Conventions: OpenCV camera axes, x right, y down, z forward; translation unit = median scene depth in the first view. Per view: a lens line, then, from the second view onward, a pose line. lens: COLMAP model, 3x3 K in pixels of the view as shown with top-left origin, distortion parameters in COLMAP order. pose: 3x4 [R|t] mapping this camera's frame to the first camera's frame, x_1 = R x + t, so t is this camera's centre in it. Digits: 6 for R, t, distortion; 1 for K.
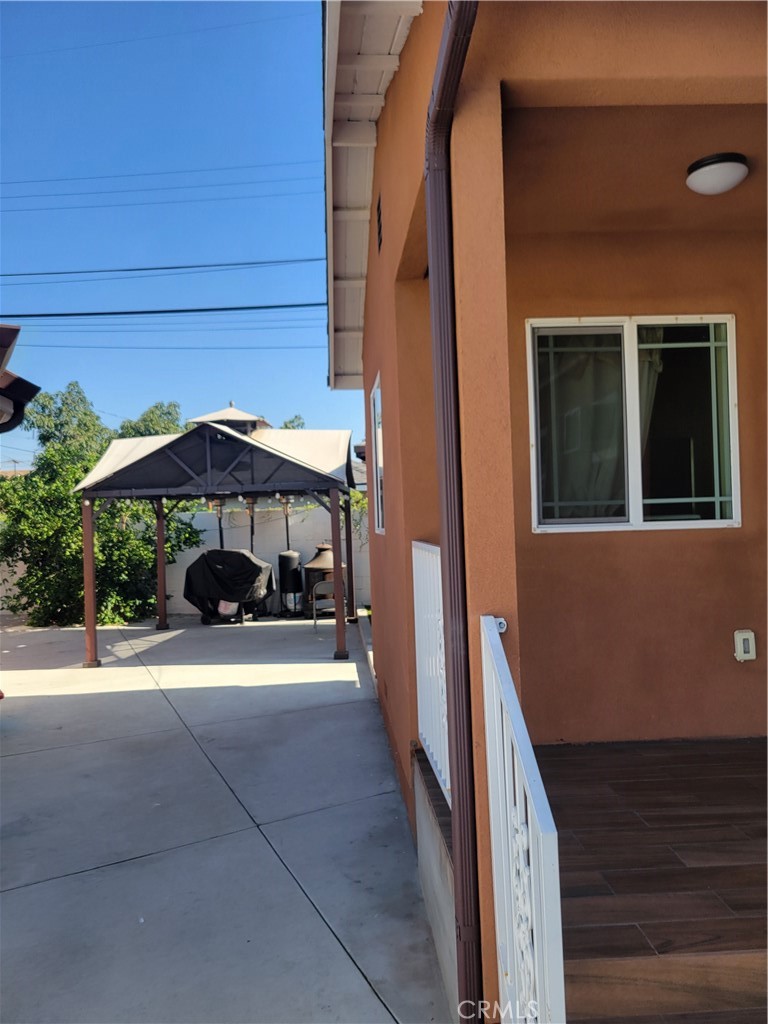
lens RADIAL K [[770.2, 0, 373.0], [0, 770.2, 504.2], [0, 0, 1]] dist [0.050134, -0.035805]
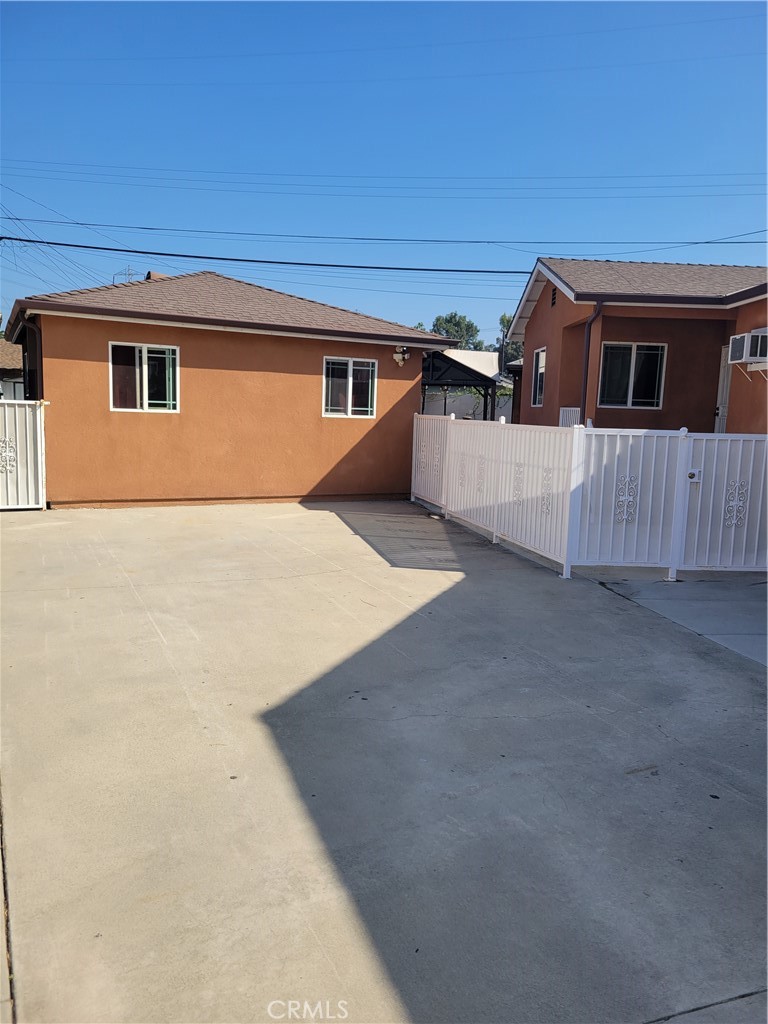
lens RADIAL K [[770.2, 0, 390.0], [0, 770.2, 506.7], [0, 0, 1]] dist [0.050134, -0.035805]
pose [[0.996778, 0.071069, -0.037176, -0.513283], [-0.064753, 0.986586, 0.149849, 0.016990], [0.047327, -0.146959, 0.988010, -2.324492]]
